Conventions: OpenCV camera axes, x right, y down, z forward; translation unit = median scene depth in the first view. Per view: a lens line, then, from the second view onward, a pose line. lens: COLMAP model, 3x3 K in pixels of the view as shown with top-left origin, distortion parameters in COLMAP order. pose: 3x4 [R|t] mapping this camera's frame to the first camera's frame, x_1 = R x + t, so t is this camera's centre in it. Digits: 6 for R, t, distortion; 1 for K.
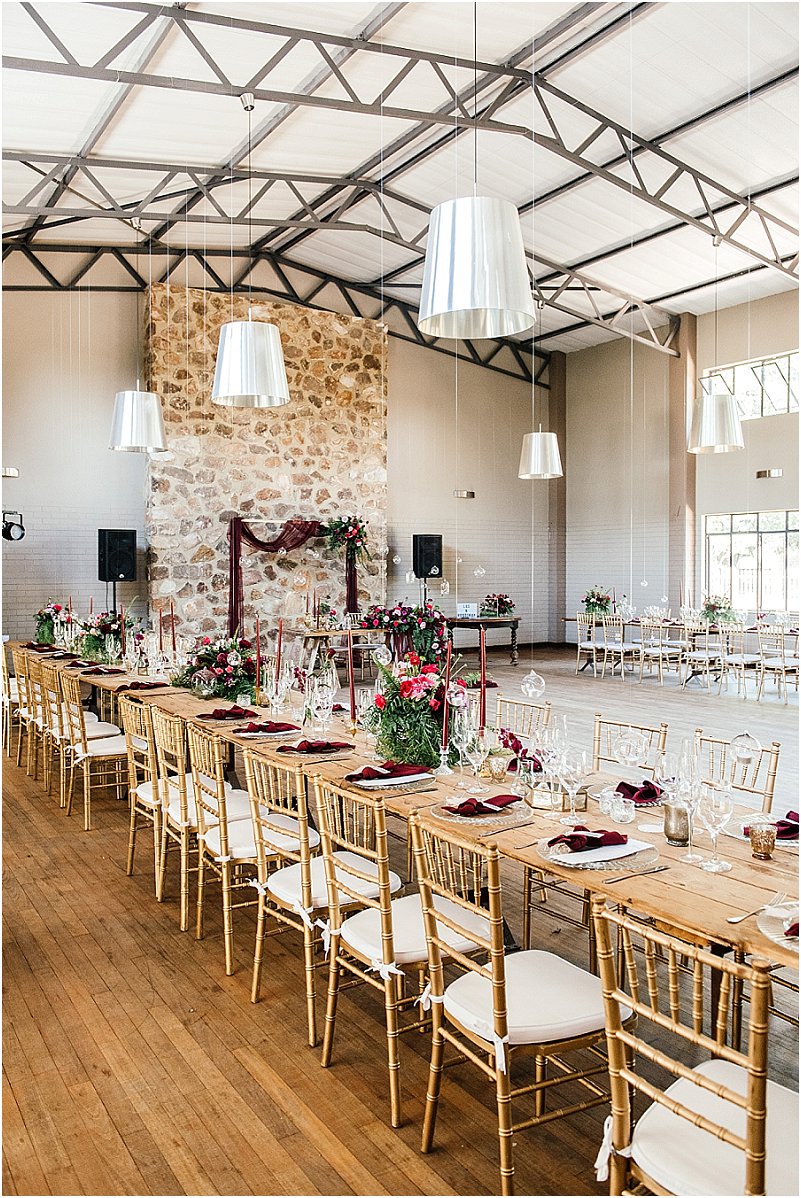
lens RADIAL K [[934.3, 0, 401.3], [0, 934.3, 599.6], [0, 0, 1]] dist [-0.000466, -0.000242]
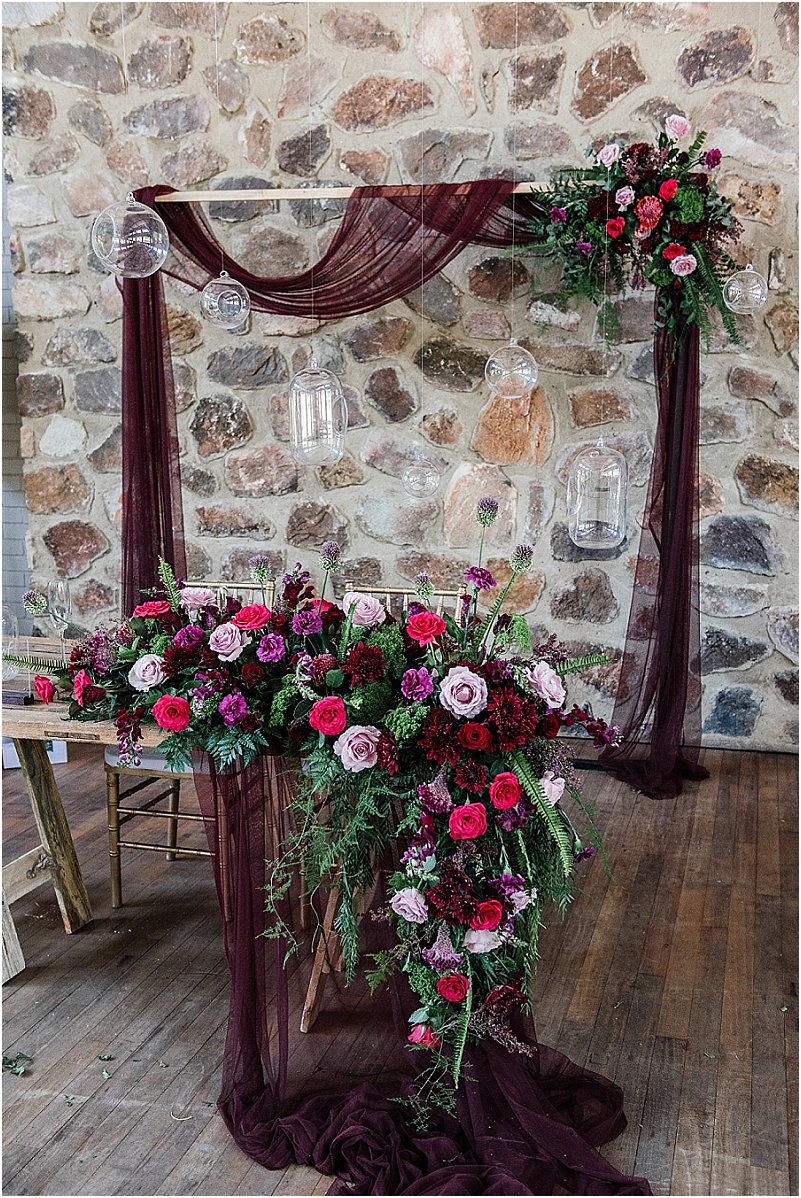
lens RADIAL K [[1244.7, 0, 398.8], [0, 1244.7, 600.6], [0, 0, 1]] dist [0.045748, 0.000000]
pose [[0.650563, 0.125422, -0.749024, 0.152288], [-0.020176, 0.988775, 0.148043, -0.022954], [0.759184, -0.081199, 0.645791, 0.754361]]
